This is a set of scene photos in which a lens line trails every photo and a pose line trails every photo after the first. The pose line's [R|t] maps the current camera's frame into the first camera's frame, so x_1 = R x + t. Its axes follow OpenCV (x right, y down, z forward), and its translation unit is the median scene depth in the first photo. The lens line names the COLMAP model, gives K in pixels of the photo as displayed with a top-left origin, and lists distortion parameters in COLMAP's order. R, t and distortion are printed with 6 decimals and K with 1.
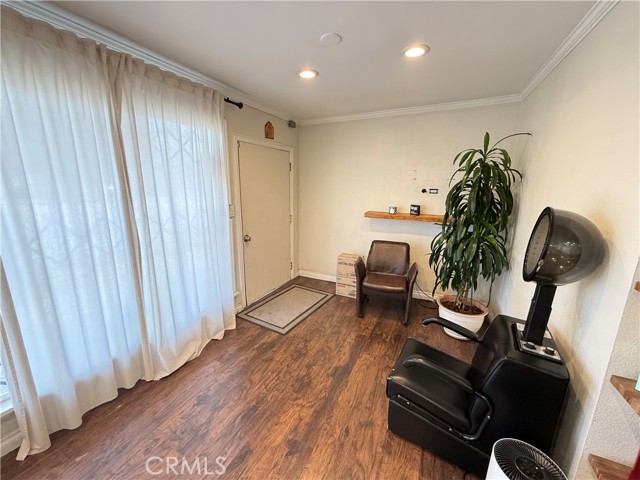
lens RADIAL K [[254.8, 0, 318.5], [0, 254.8, 239.7], [0, 0, 1]] dist [0.000191, 0.000014]
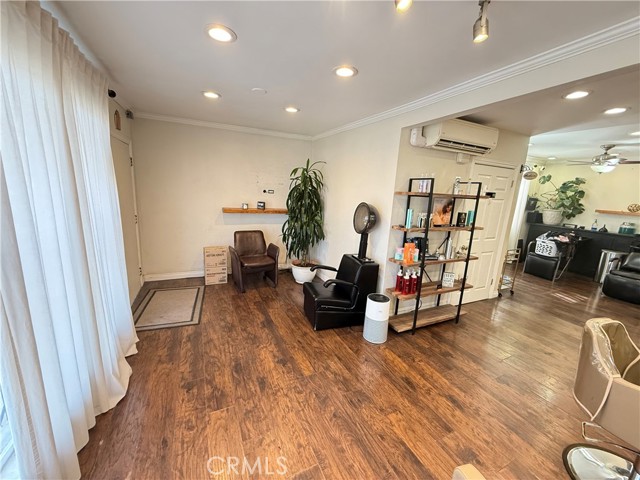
lens RADIAL K [[254.8, 0, 321.1], [0, 254.8, 240.6], [0, 0, 1]] dist [0.000191, 0.000014]
pose [[0.620165, -0.135215, 0.772731, -0.560597], [0.118162, 0.989896, 0.078382, -0.002047], [-0.775521, 0.042697, 0.629876, -0.096389]]
